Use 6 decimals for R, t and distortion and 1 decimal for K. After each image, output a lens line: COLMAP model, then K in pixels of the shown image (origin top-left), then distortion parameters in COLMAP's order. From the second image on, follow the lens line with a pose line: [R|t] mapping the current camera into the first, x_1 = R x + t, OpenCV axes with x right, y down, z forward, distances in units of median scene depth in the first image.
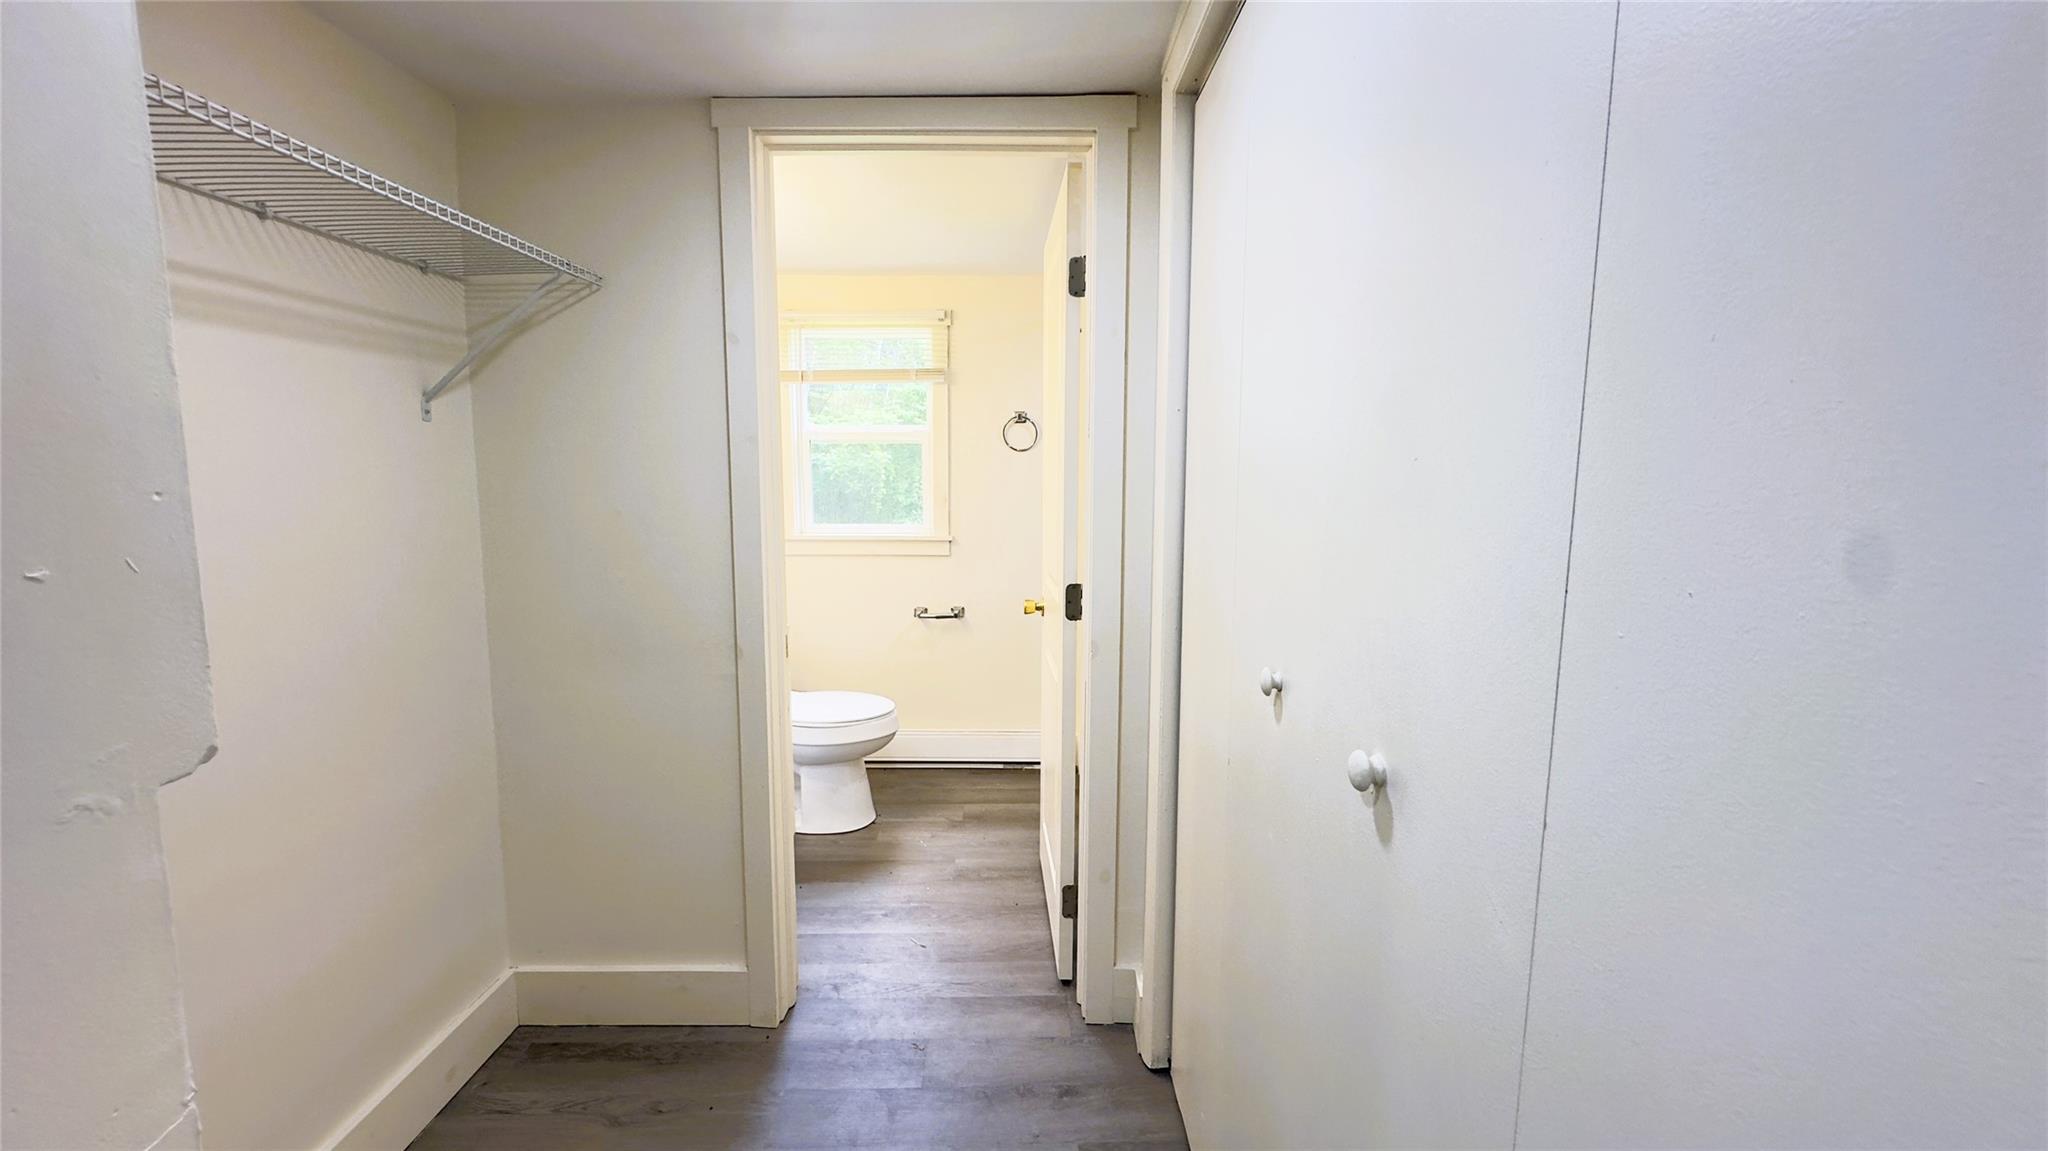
lens RADIAL K [[818.0, 0, 1023.3], [0, 818.0, 578.1], [0, 0, 1]] dist [-0.003738, 0.000891]
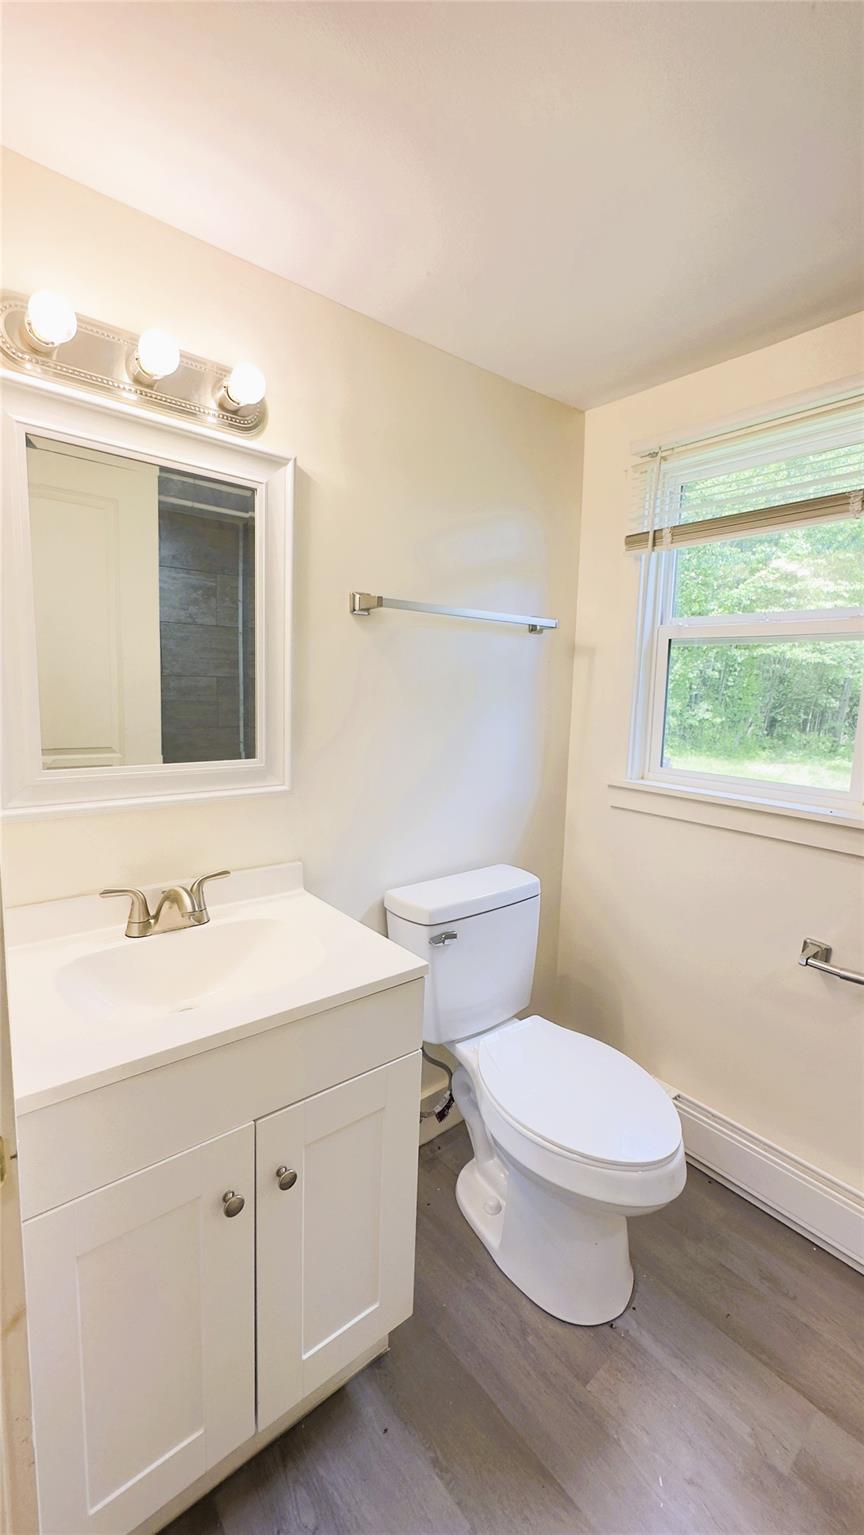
lens RADIAL K [[613.1, 0, 432.1], [0, 613.1, 762.0], [0, 0, 1]] dist [-0.003738, 0.000891]
pose [[0.633108, 0.111514, -0.765989, 0.015570], [-0.110934, 0.992425, 0.052790, -0.088600], [0.766073, 0.051553, 0.640683, 0.608033]]
